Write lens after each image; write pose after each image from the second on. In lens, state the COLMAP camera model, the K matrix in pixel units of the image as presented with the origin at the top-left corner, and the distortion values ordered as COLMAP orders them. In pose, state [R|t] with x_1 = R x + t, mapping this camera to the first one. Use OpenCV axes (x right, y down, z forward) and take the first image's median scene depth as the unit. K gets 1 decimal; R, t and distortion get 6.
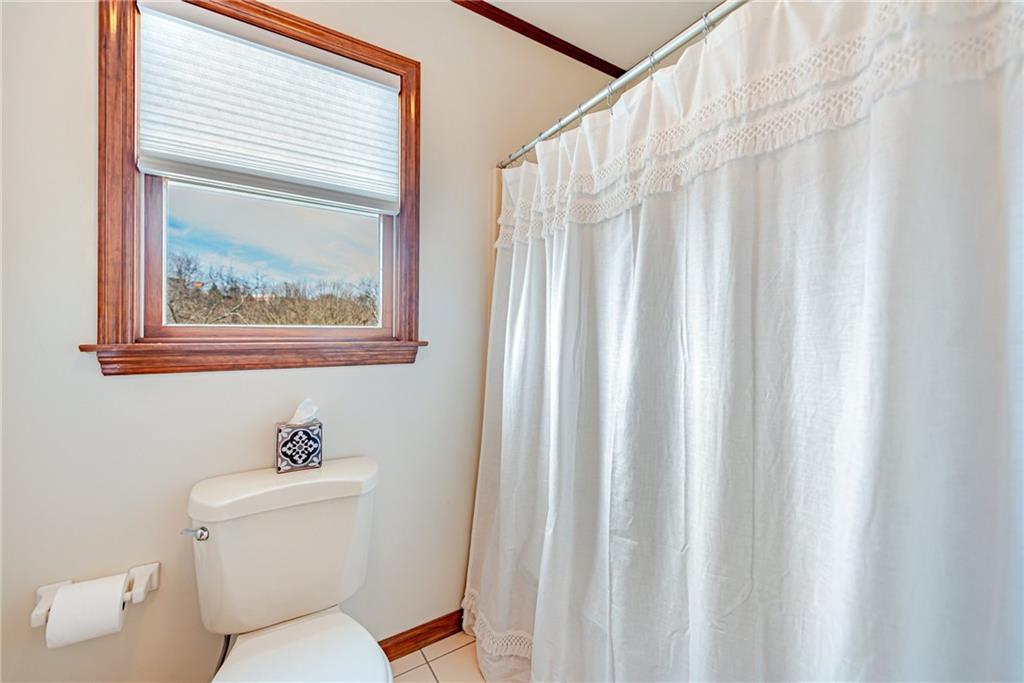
lens RADIAL K [[406.6, 0, 513.3], [0, 406.6, 342.9], [0, 0, 1]] dist [0.008315, 0.000284]
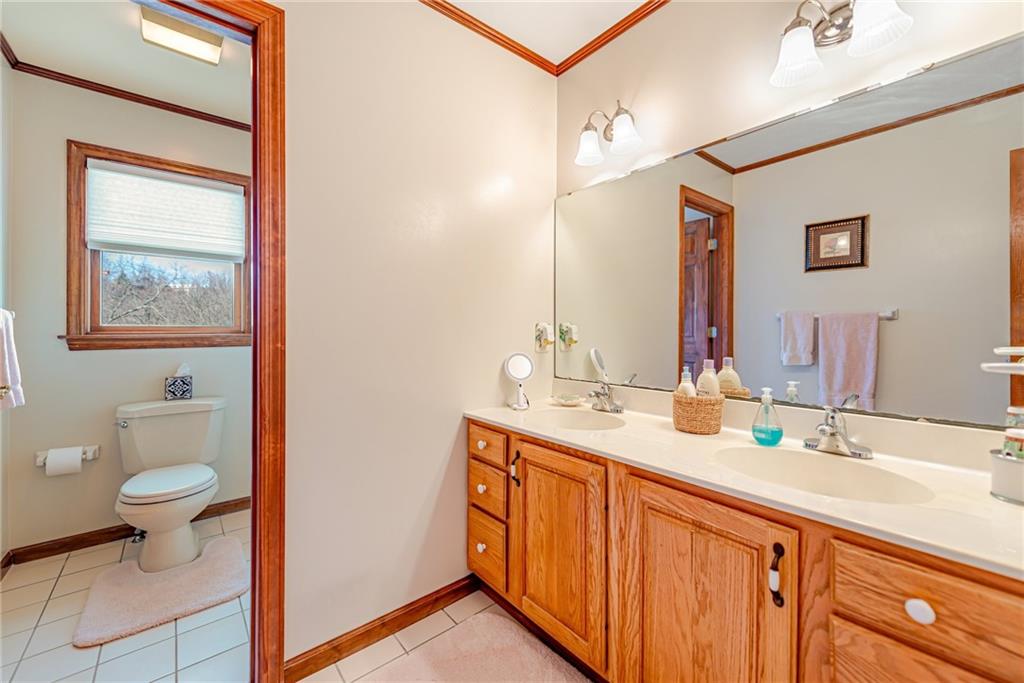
lens RADIAL K [[406.6, 0, 510.2], [0, 406.6, 336.3], [0, 0, 1]] dist [0.008315, 0.000284]
pose [[0.992237, -0.003402, 0.124314, 0.807966], [0.003463, 0.999994, -0.000272, 0.014915], [-0.124312, 0.000700, 0.992243, -1.138577]]
